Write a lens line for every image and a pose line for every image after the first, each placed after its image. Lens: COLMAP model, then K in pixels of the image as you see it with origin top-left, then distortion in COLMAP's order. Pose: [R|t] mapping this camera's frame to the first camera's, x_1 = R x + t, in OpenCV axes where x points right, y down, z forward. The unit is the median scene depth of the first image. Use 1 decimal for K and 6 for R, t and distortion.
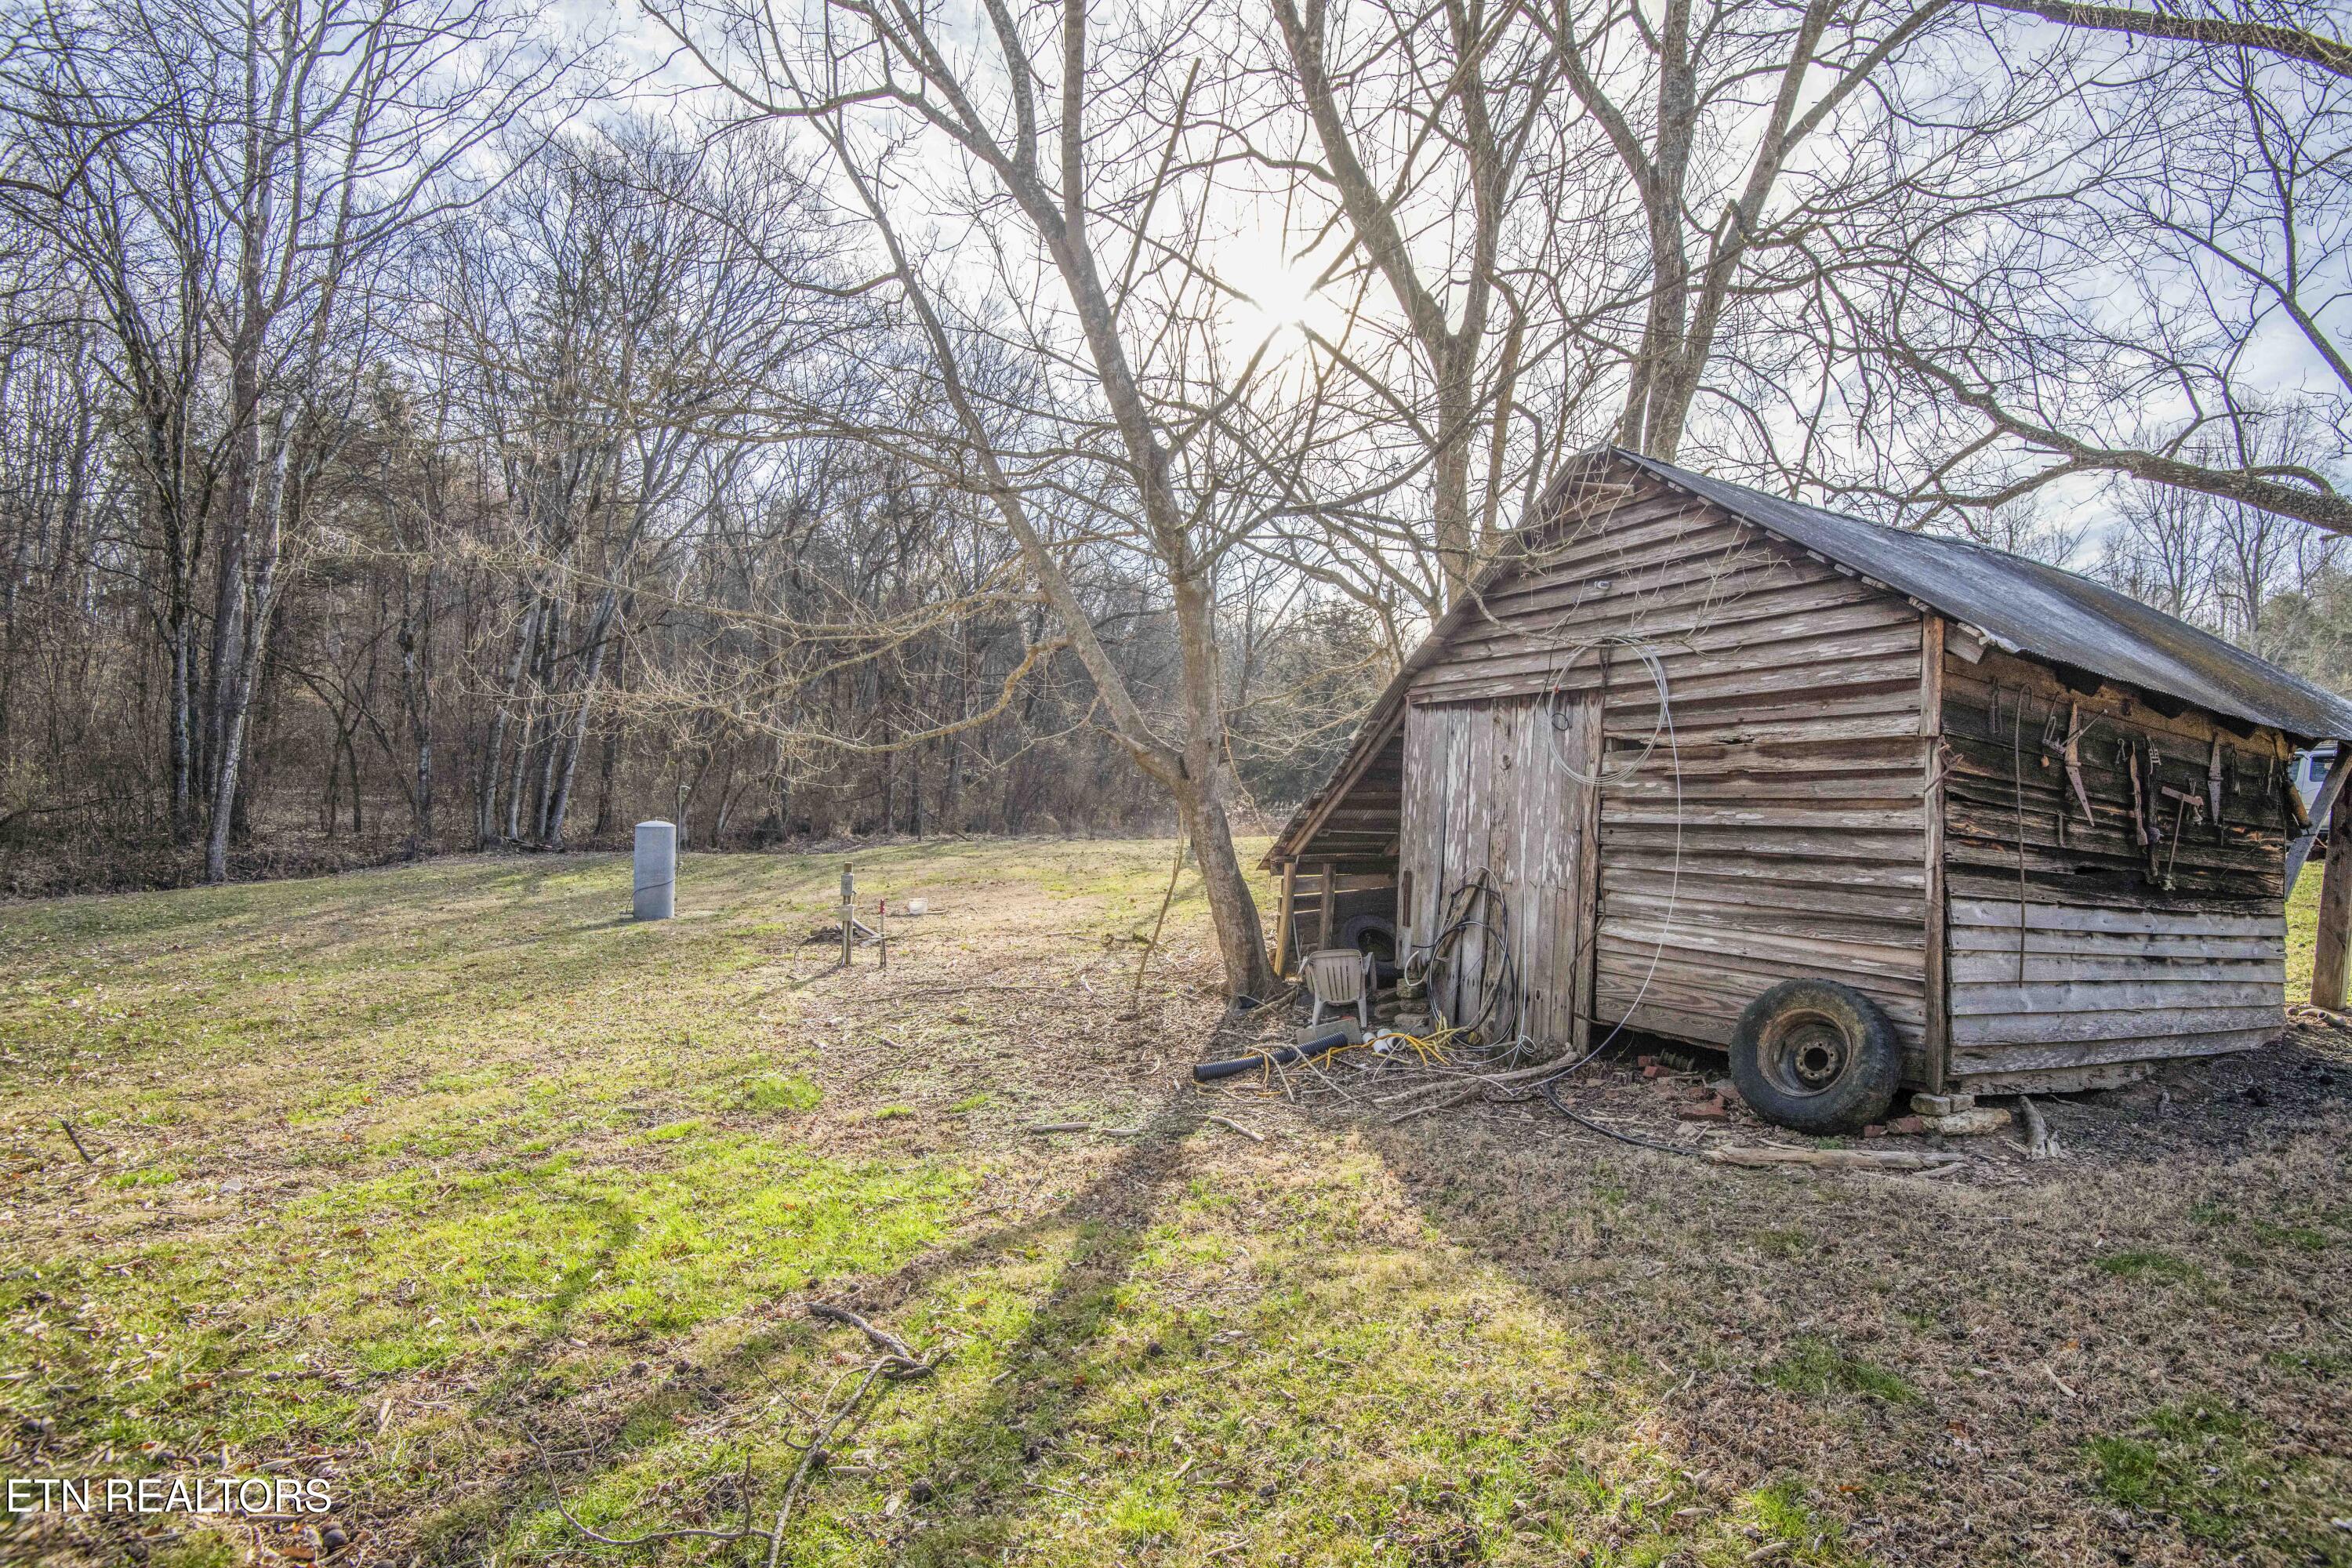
lens RADIAL K [[1081.5, 0, 1178.7], [0, 1081.5, 787.8], [0, 0, 1]] dist [-0.043193, -0.001630]
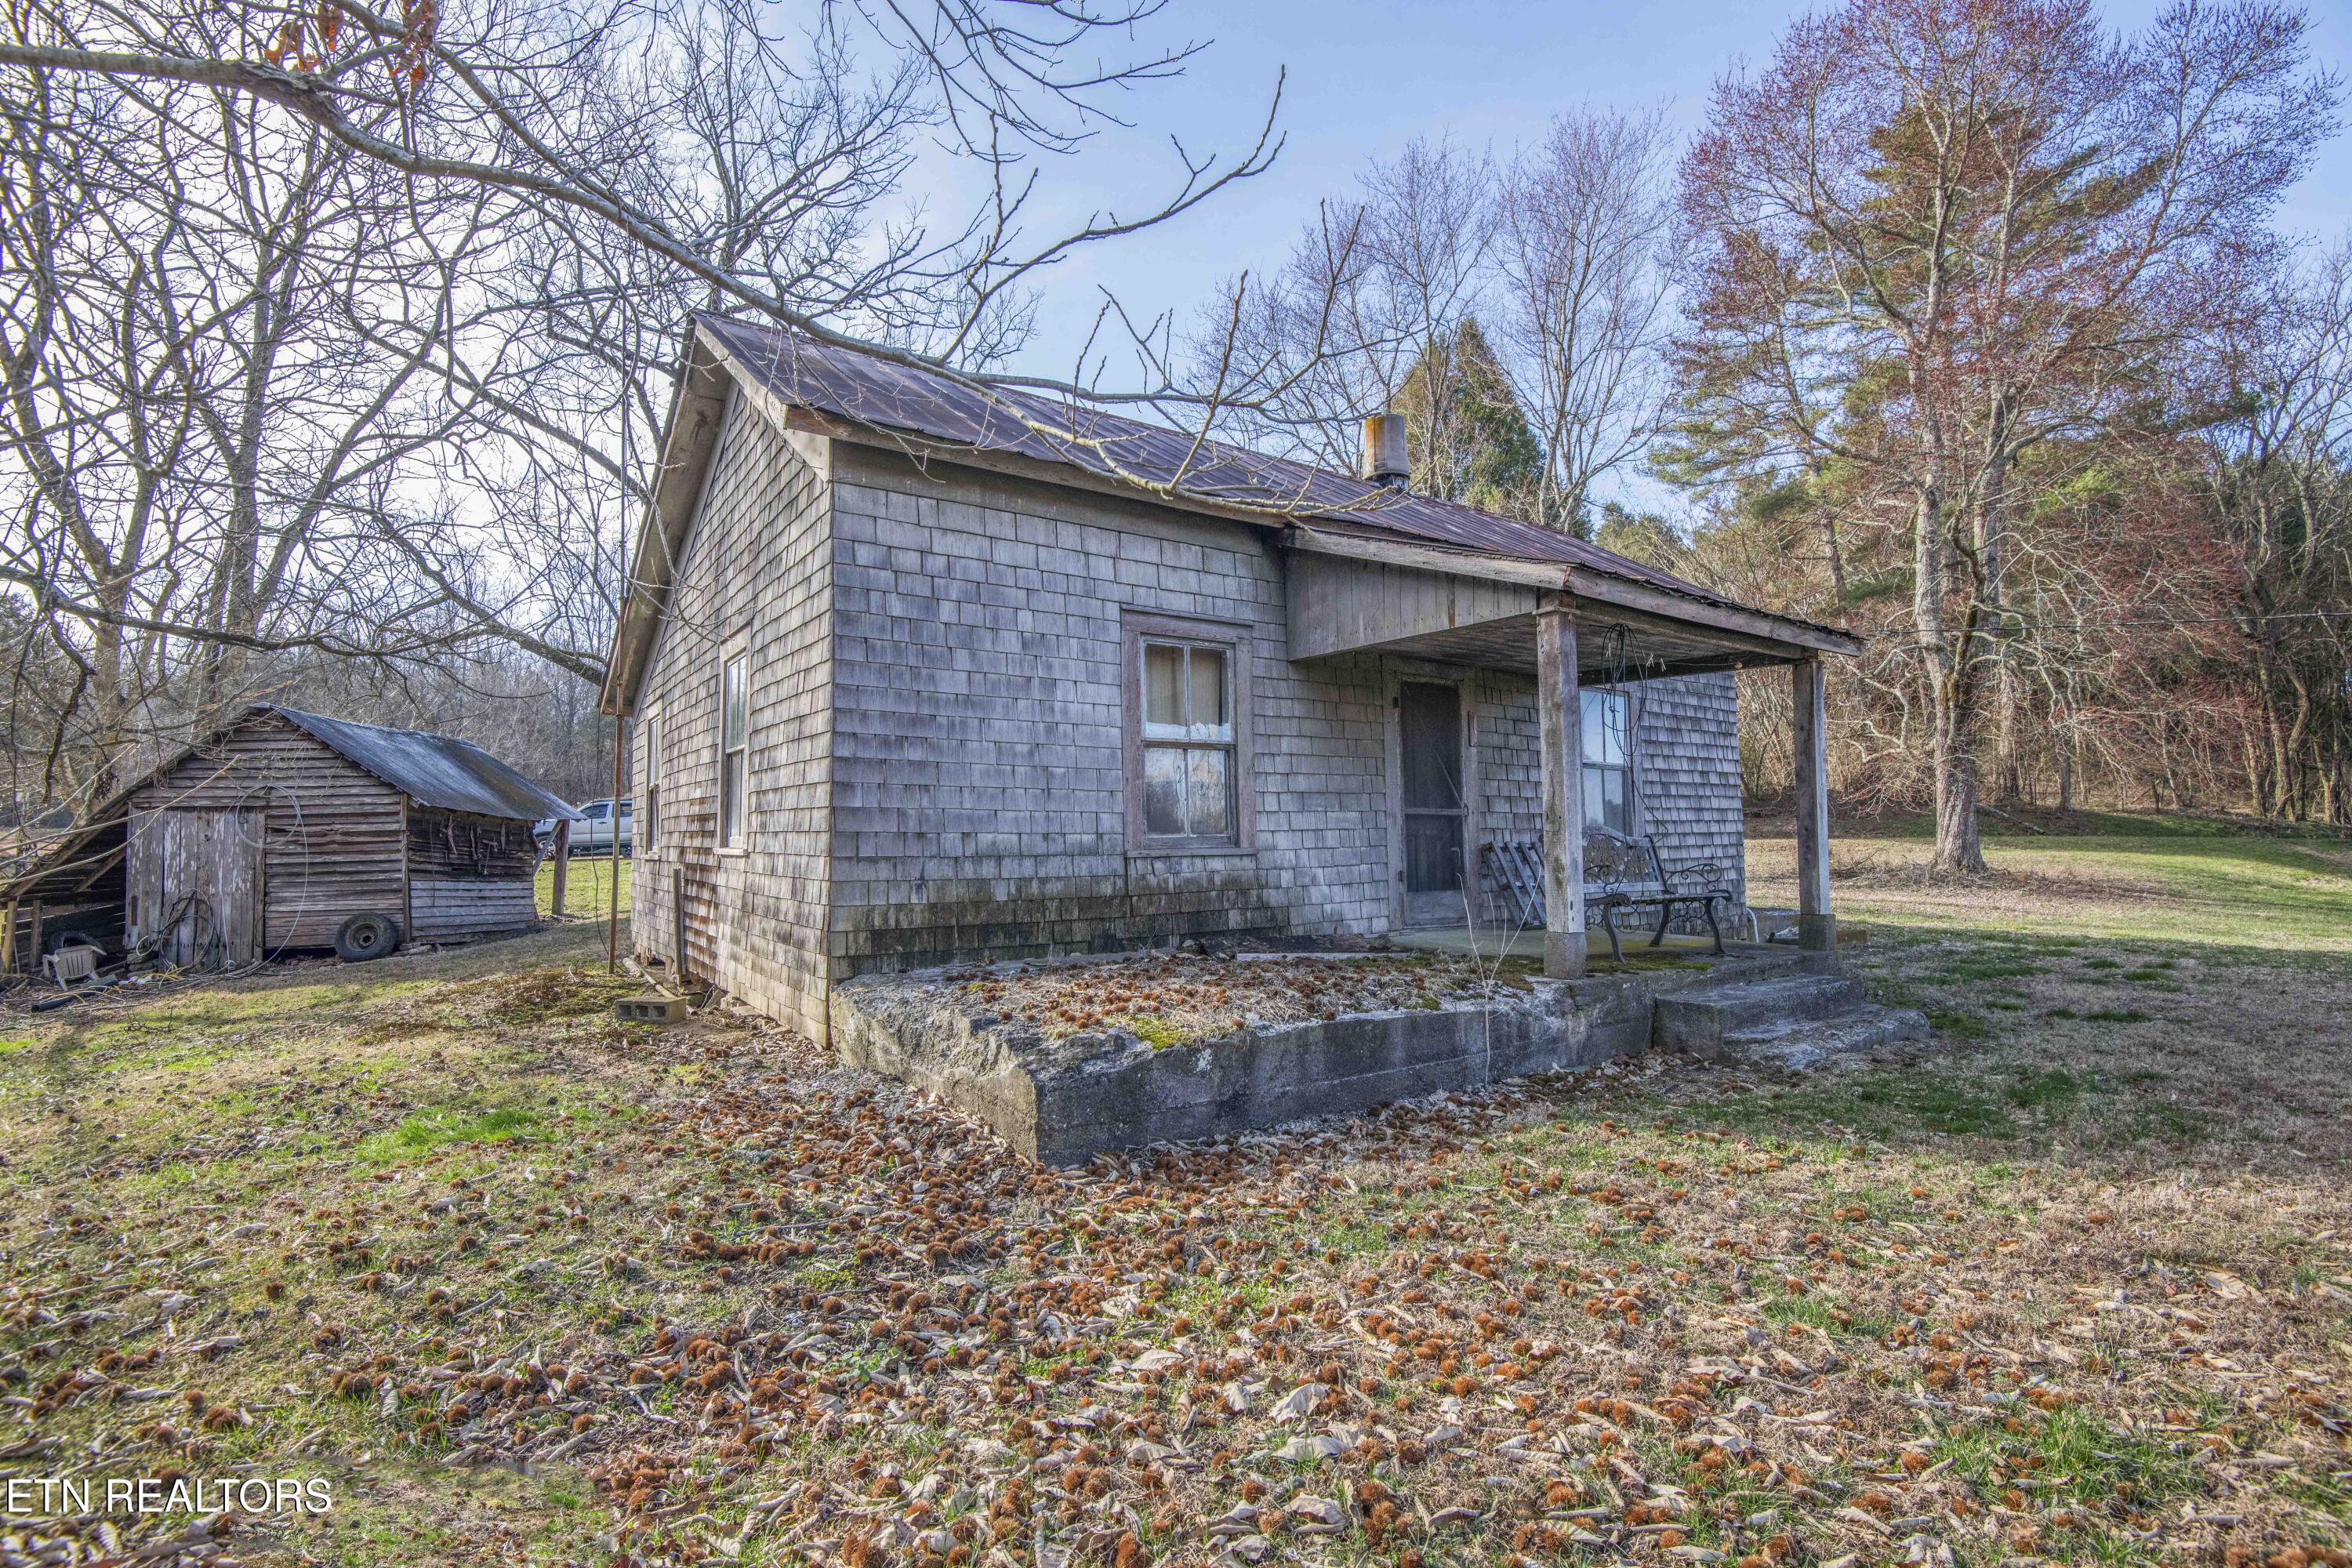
lens RADIAL K [[1081.5, 0, 1173.4], [0, 1081.5, 779.3], [0, 0, 1]] dist [-0.043193, -0.001630]
pose [[0.316955, 0.002103, 0.948438, -1.150562], [0.017408, 0.999816, -0.008034, -0.099751], [-0.948281, 0.019057, 0.316860, -1.619445]]
